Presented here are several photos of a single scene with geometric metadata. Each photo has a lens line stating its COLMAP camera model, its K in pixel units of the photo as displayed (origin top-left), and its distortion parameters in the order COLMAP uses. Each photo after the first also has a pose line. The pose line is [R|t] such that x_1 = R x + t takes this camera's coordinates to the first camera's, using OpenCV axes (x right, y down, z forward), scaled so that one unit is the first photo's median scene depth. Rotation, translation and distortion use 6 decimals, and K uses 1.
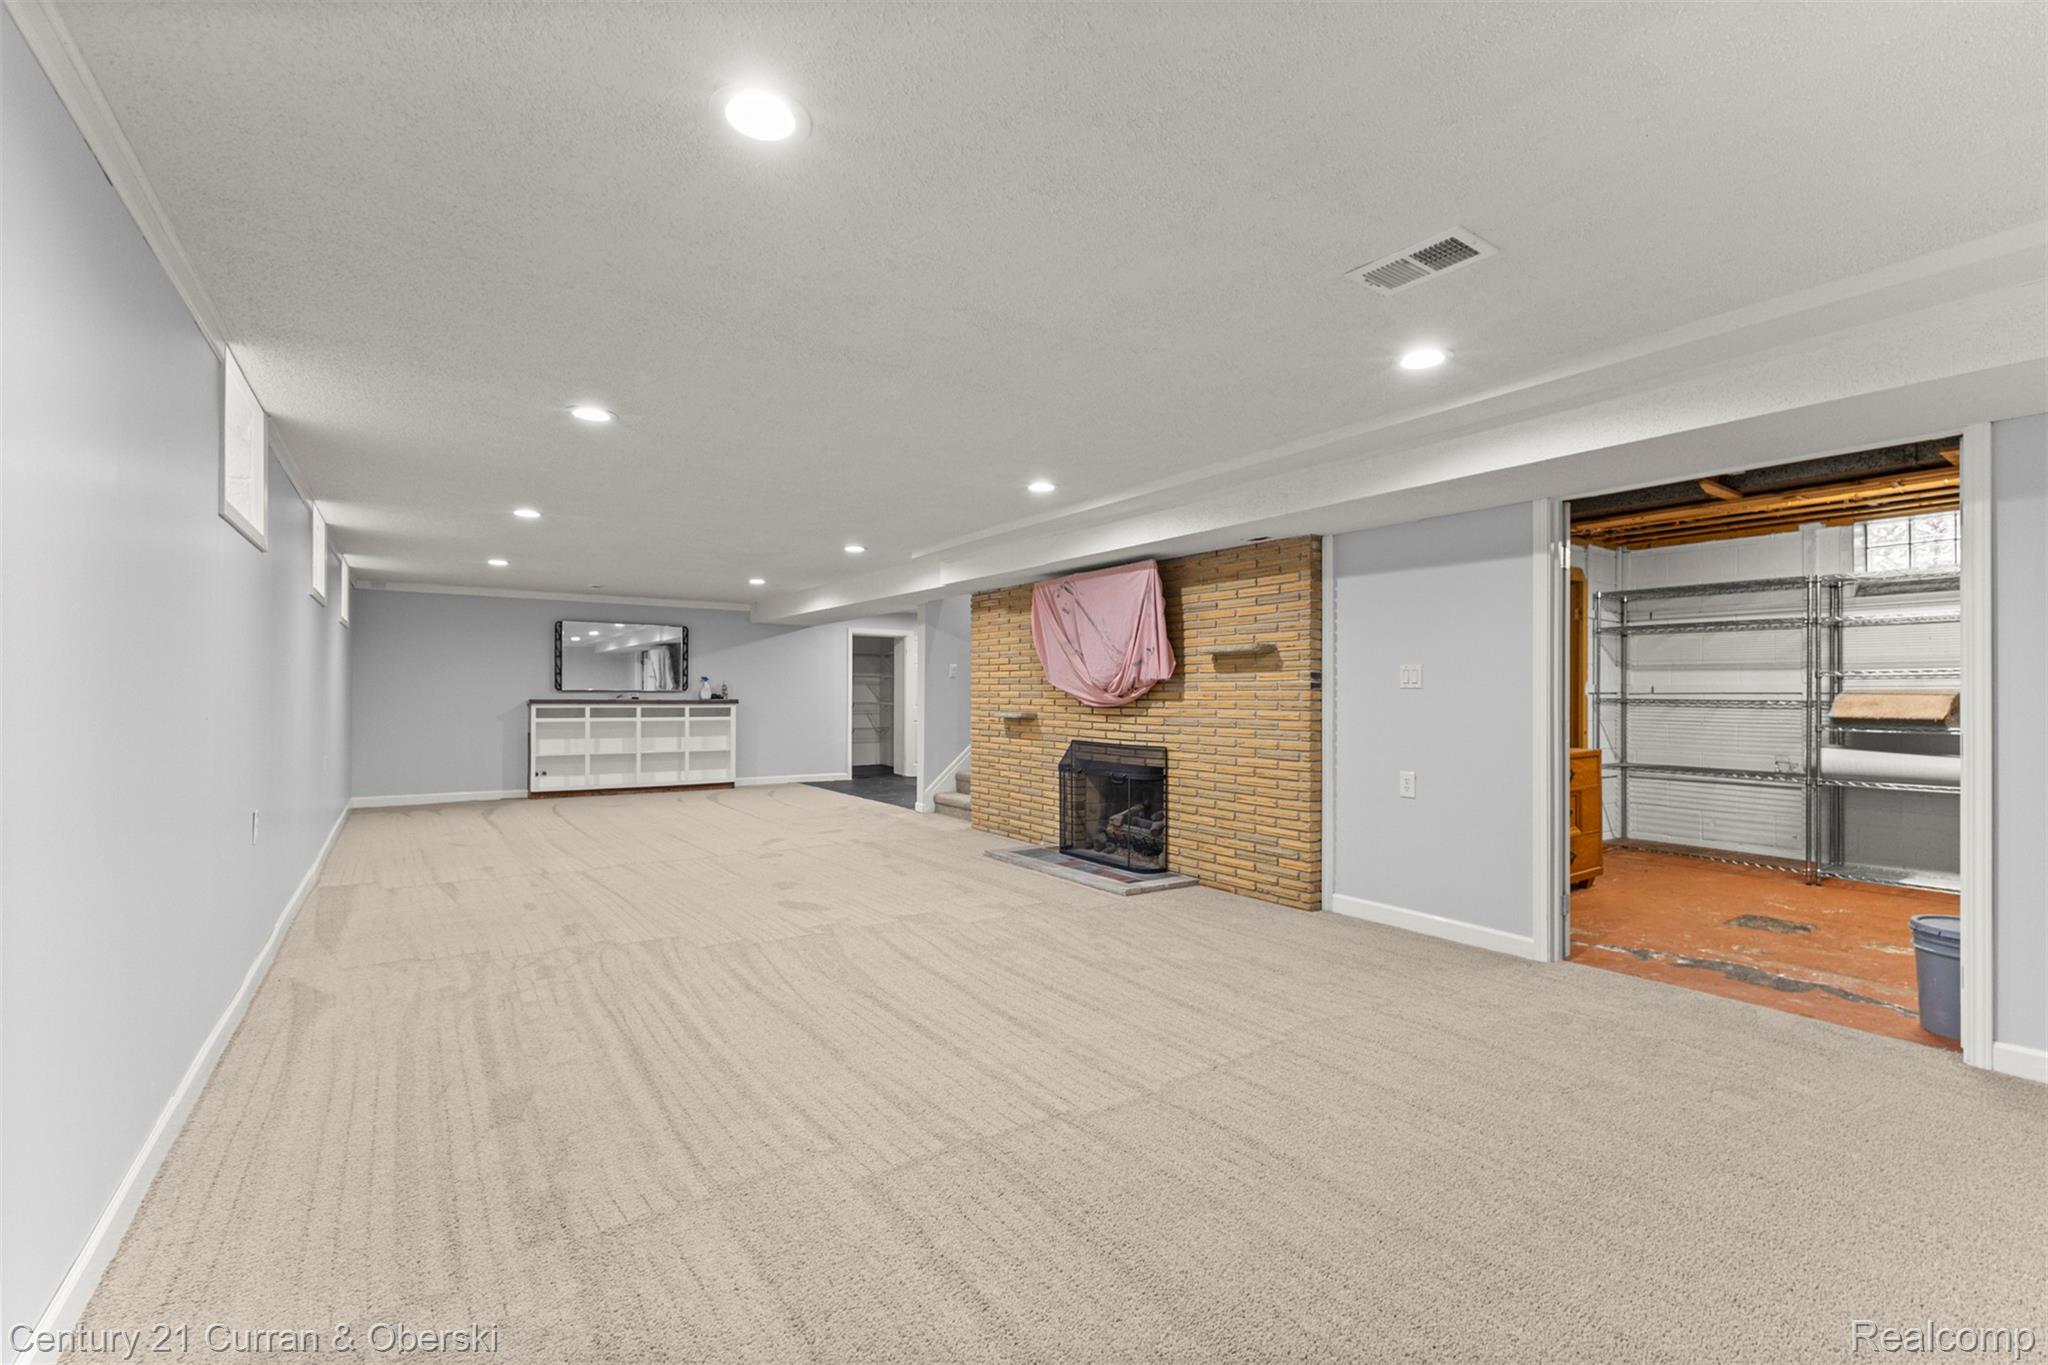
lens RADIAL K [[877.3, 0, 1019.8], [0, 877.3, 696.8], [0, 0, 1]] dist [0.002531, 0.000332]
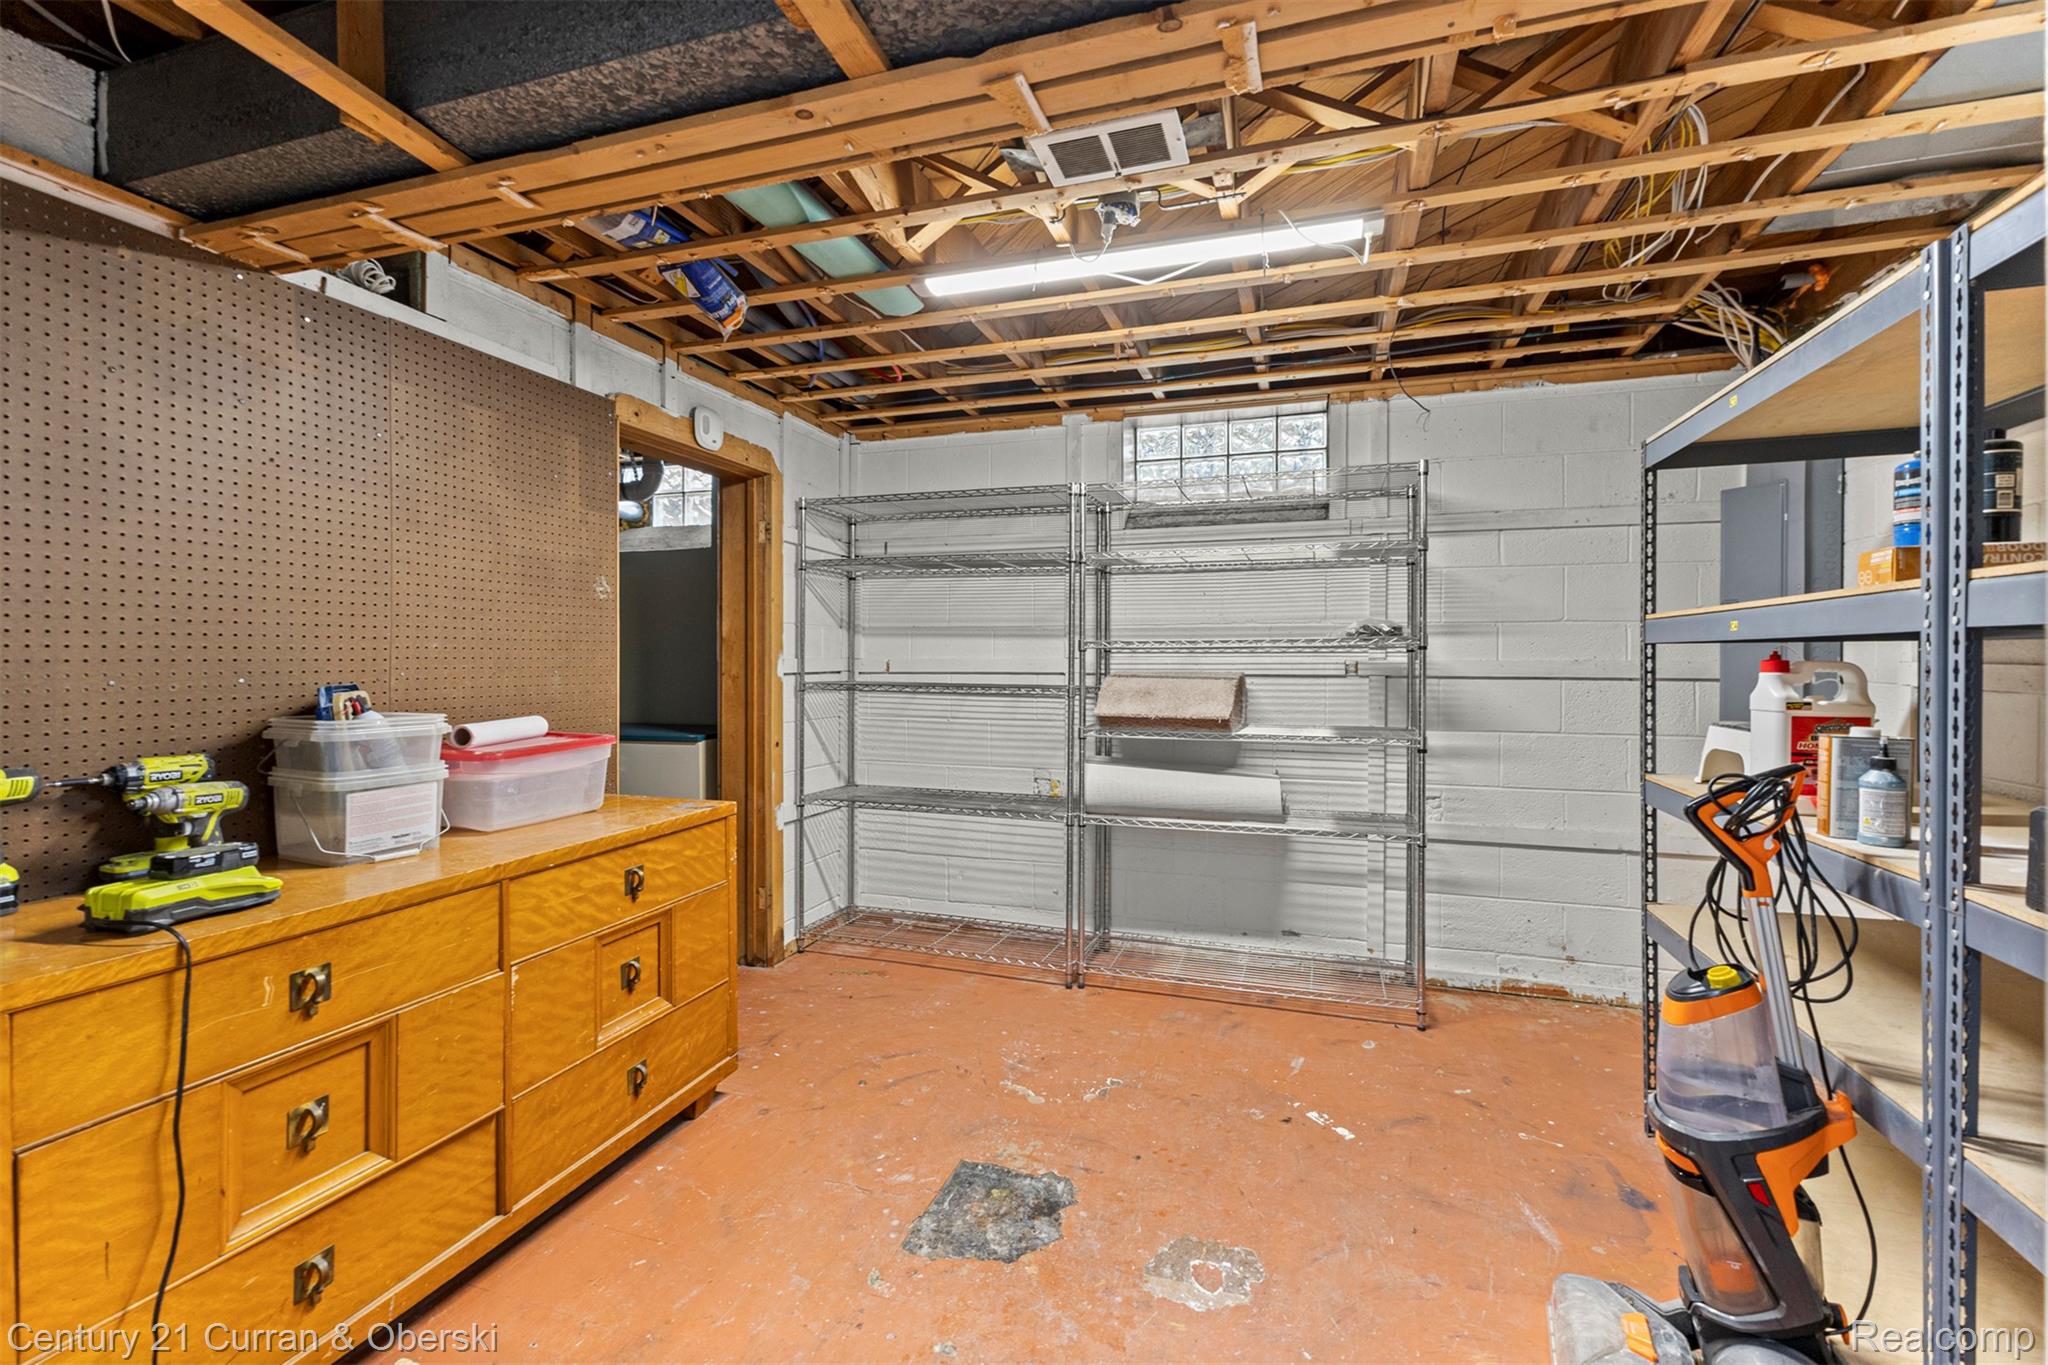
lens RADIAL K [[877.3, 0, 1019.8], [0, 877.3, 696.8], [0, 0, 1]] dist [0.002531, 0.000332]
pose [[0.792267, -0.018955, 0.609880, 0.477437], [-0.001414, 0.999458, 0.032899, -0.008700], [-0.610173, -0.026928, 0.791811, 0.516725]]
